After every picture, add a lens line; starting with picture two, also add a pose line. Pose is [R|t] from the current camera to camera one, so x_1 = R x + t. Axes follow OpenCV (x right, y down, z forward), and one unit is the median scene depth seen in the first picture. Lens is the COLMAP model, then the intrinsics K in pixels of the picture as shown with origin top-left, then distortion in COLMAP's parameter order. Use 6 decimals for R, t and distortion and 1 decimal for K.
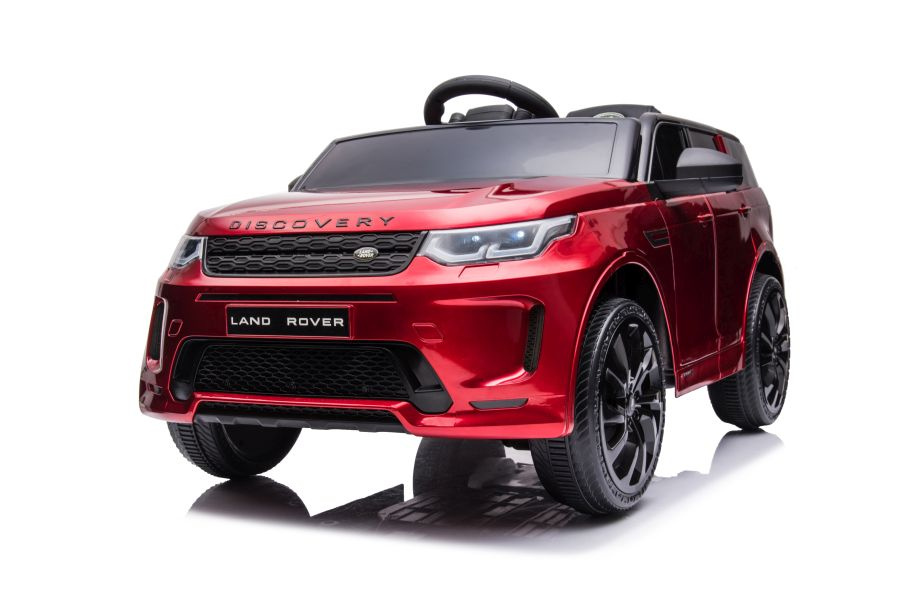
lens RADIAL K [[1146.8, 0, 449.5], [0, 1146.8, 300.0], [0, 0, 1]] dist [0.083973, -0.002838]
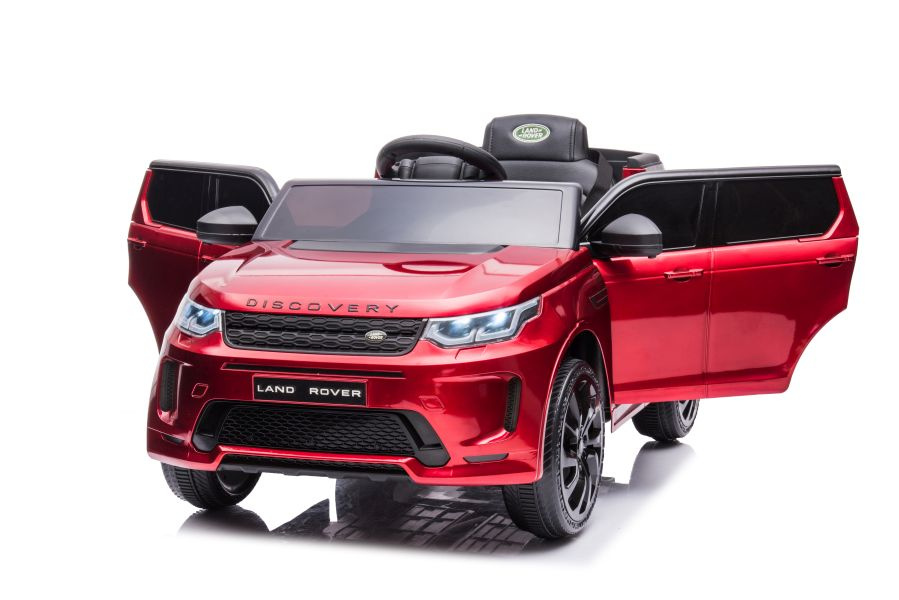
lens RADIAL K [[1719.3, 0, 449.5], [0, 1719.3, 300.0], [0, 0, 1]] dist [0.168966, 0.064306]
pose [[0.989079, -0.006612, 0.147235, -0.258302], [-0.005360, 0.996719, 0.080768, -0.221388], [-0.147286, -0.080675, 0.985798, -0.796191]]
